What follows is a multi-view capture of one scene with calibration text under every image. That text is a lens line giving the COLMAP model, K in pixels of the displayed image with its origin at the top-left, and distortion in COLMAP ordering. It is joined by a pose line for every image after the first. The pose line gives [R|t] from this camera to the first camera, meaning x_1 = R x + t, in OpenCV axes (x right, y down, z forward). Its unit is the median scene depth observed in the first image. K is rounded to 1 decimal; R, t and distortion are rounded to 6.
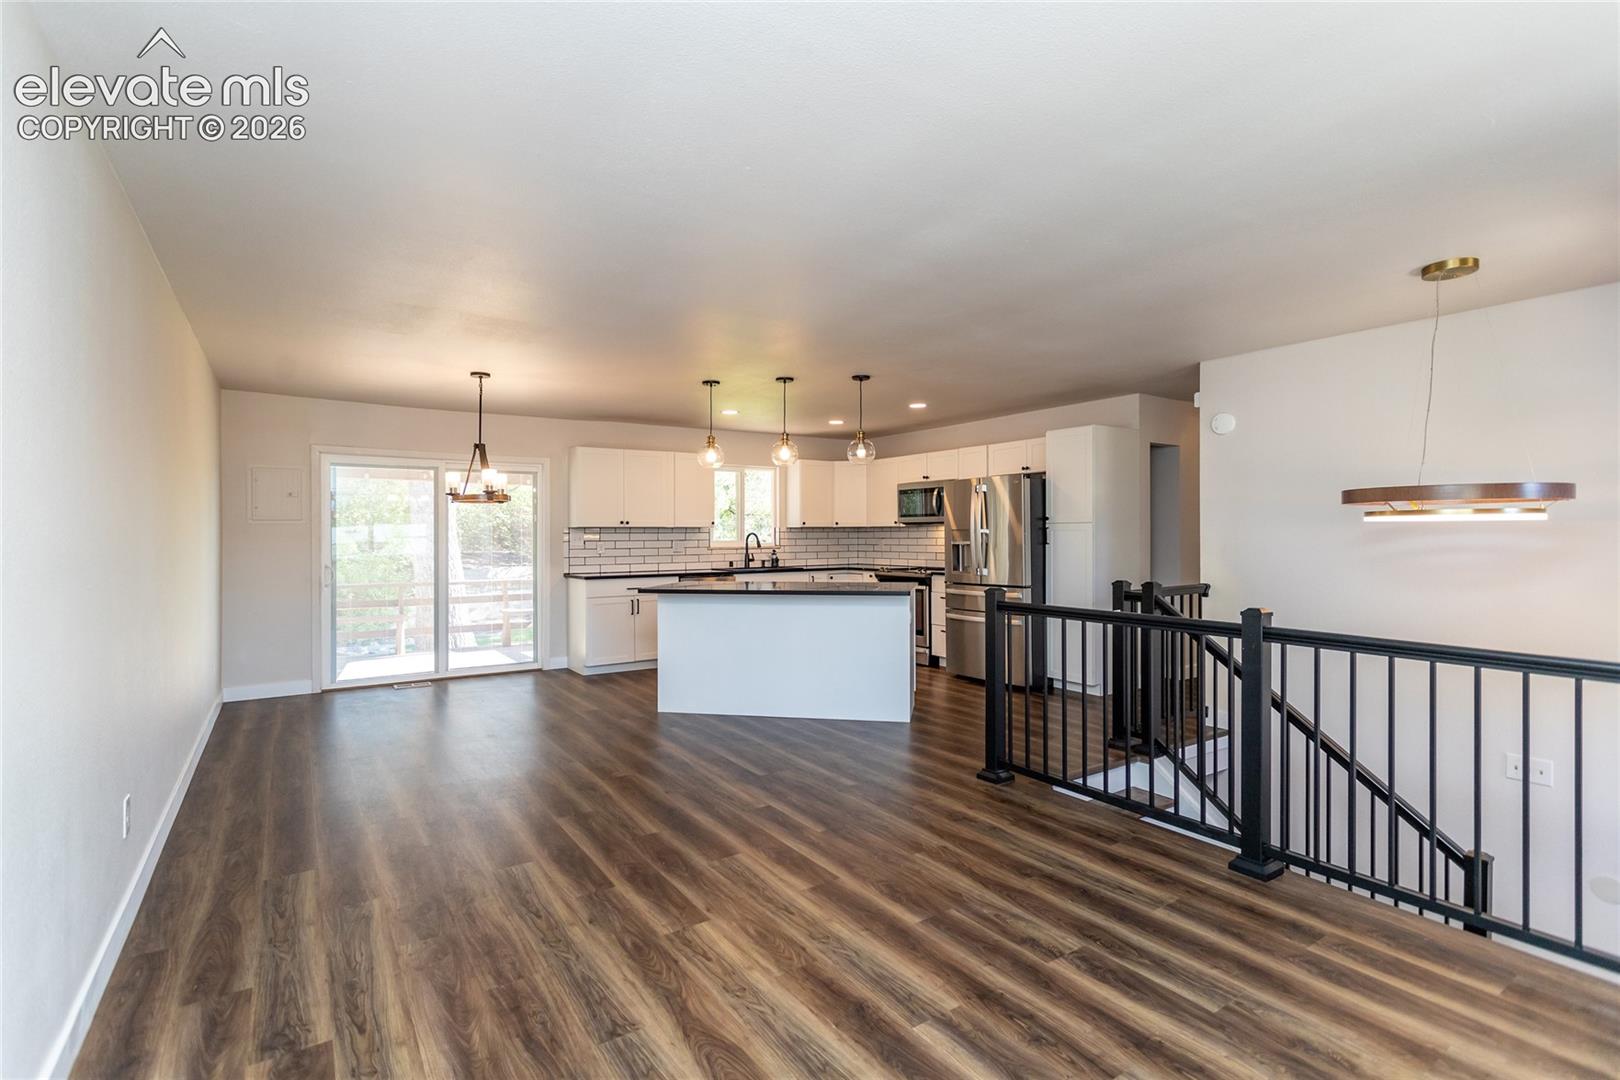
lens RADIAL K [[788.3, 0, 810.0], [0, 788.3, 540.0], [0, 0, 1]] dist [-0.001834, -0.000286]
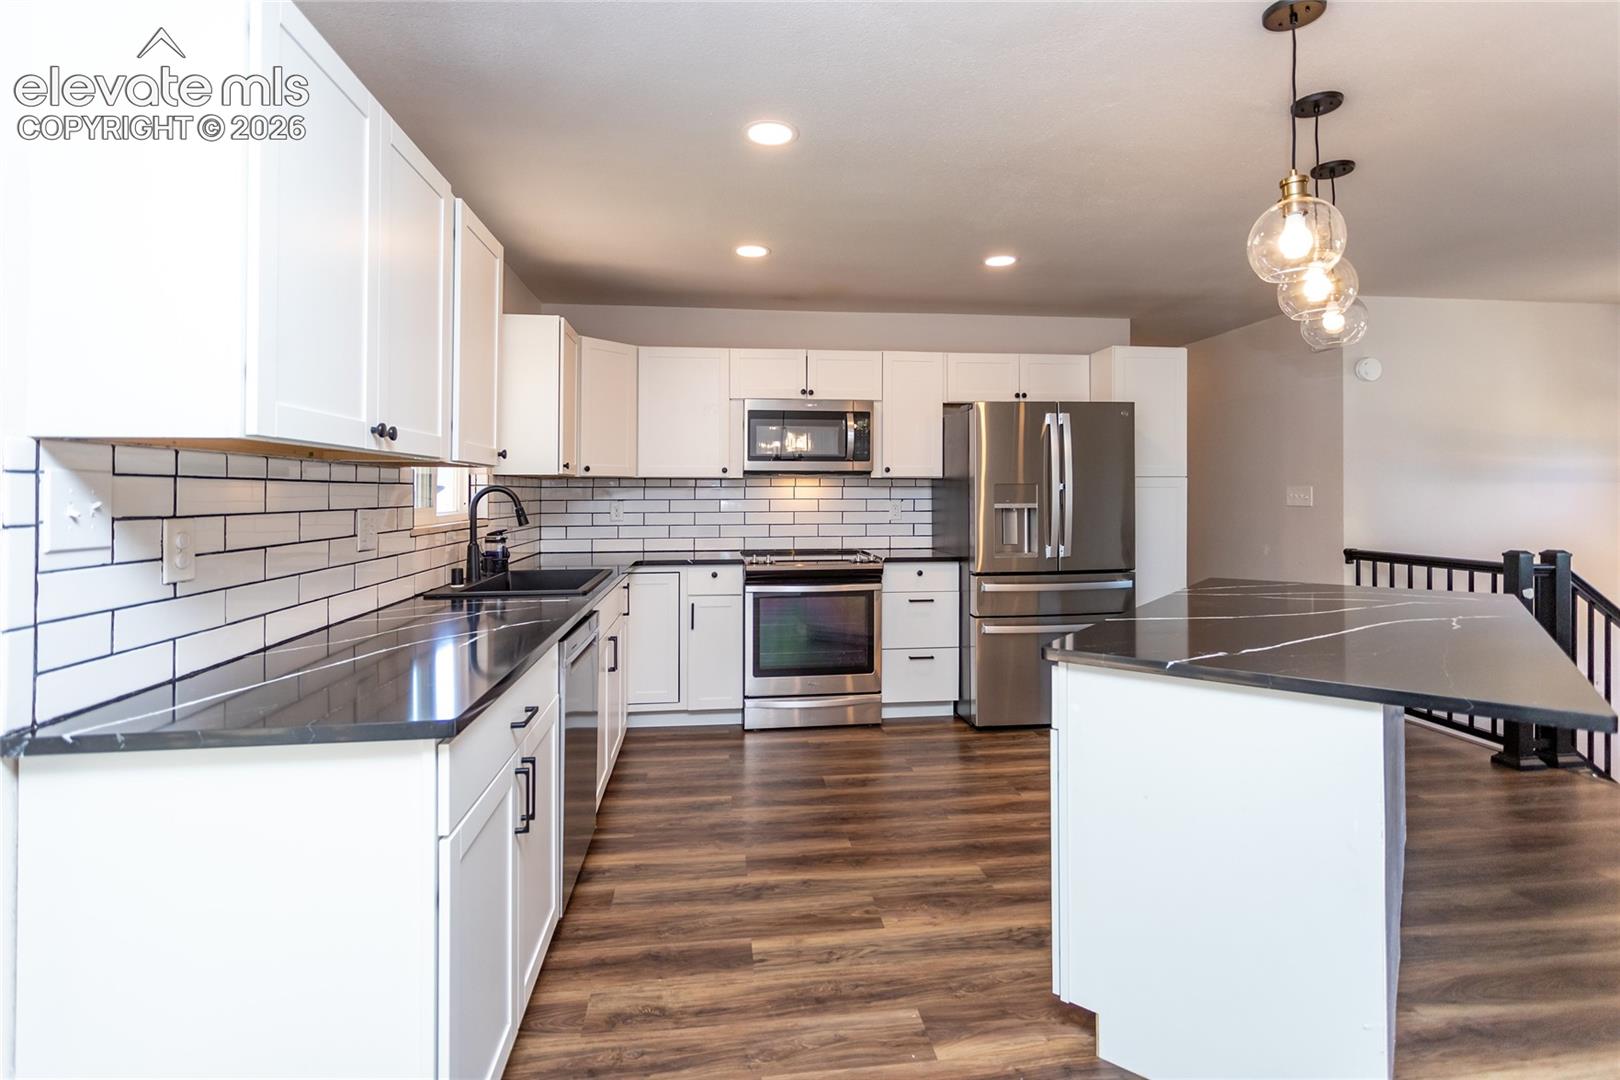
lens RADIAL K [[788.8, 0, 812.9], [0, 788.8, 485.6], [0, 0, 1]] dist [0.018444, 0.000396]
pose [[0.443914, 0.012929, 0.895976, -0.347844], [0.007527, 0.999807, -0.018156, -0.001570], [-0.896038, 0.014804, 0.443731, 0.715530]]
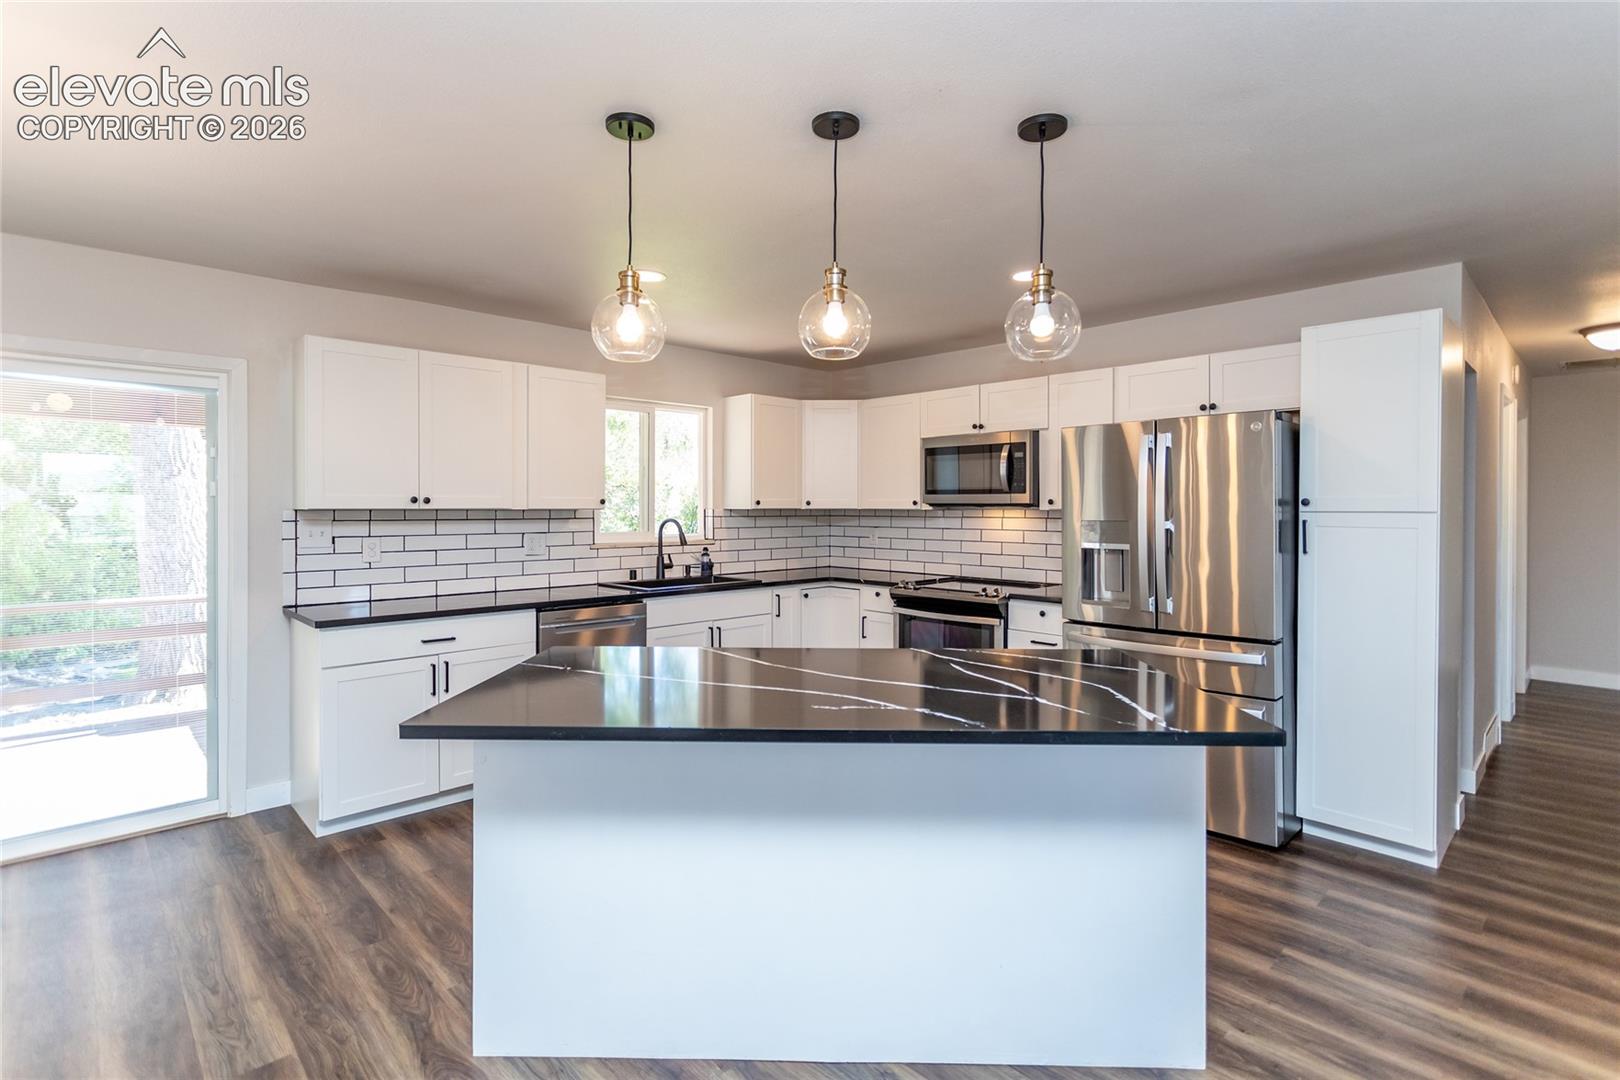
lens RADIAL K [[775.3, 0, 811.0], [0, 775.3, 513.2], [0, 0, 1]] dist [-0.001841, -0.000435]
pose [[0.984496, 0.005879, 0.175309, -0.073227], [-0.005848, 0.999983, -0.000690, -0.013651], [-0.175310, -0.000346, 0.984513, 0.437778]]
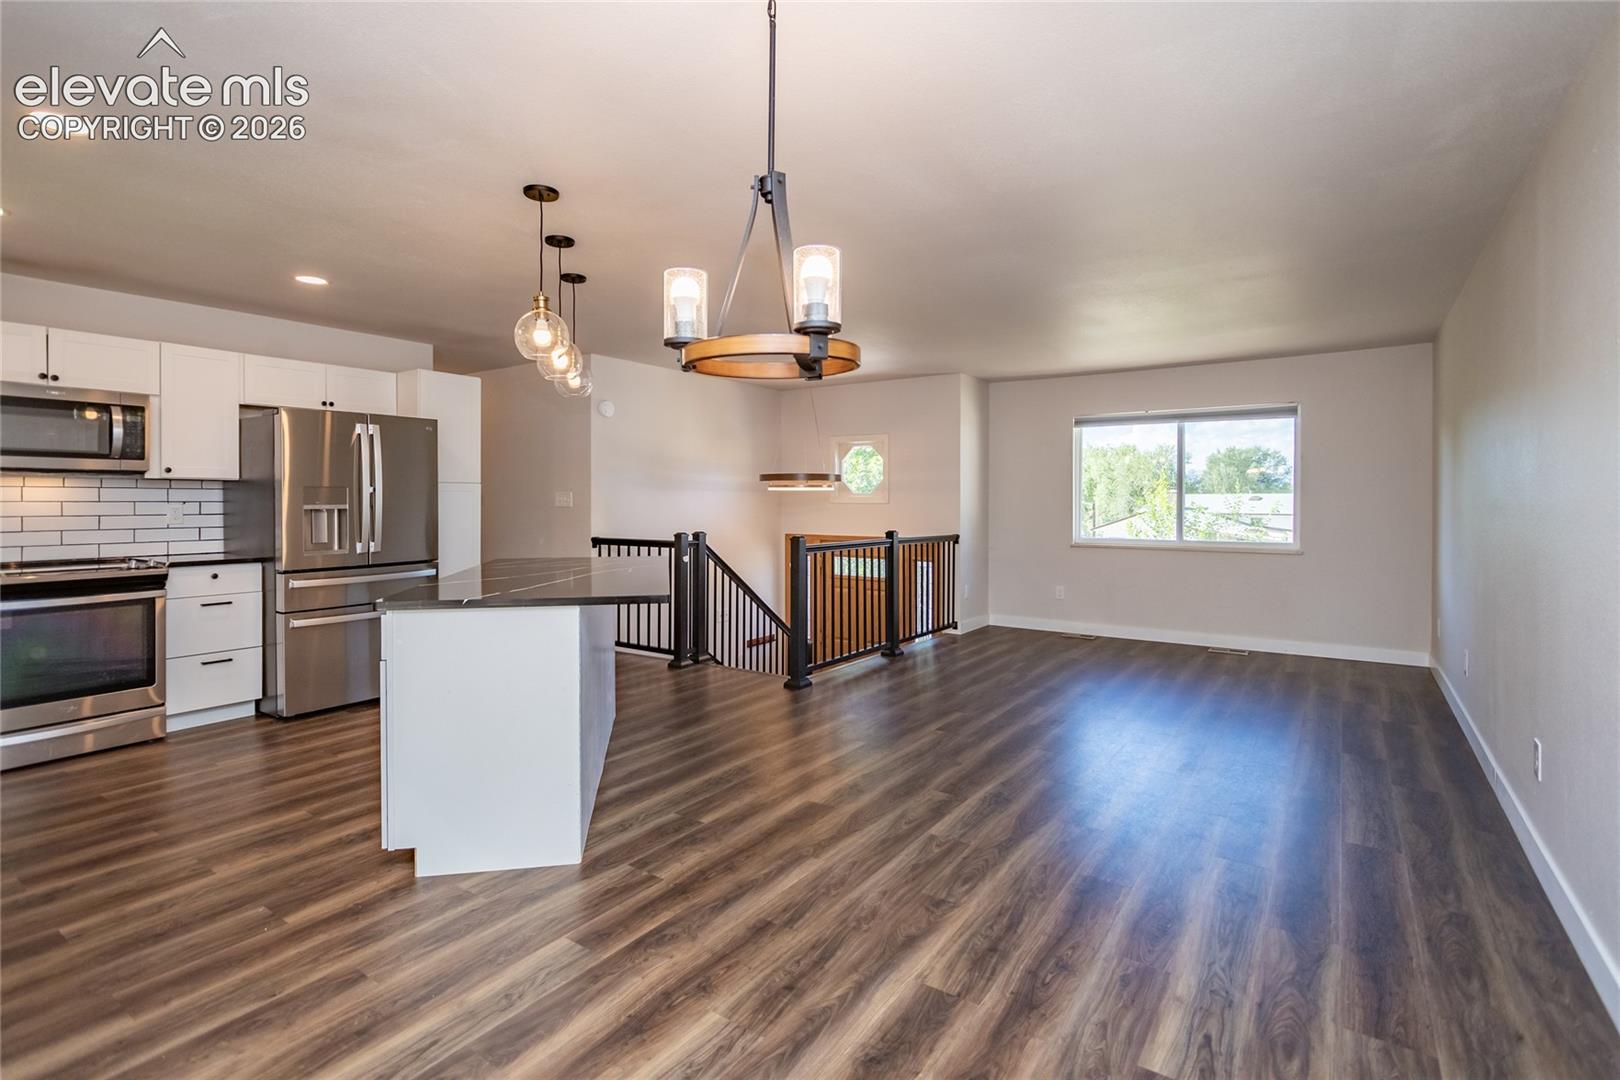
lens RADIAL K [[767.3, 0, 811.5], [0, 767.3, 511.8], [0, 0, 1]] dist [-0.004727, -0.000224]
pose [[-0.375595, -0.008739, 0.926743, -0.454534], [0.010818, 0.999846, 0.013812, 0.002770], [-0.926721, 0.015213, -0.375443, 0.711123]]
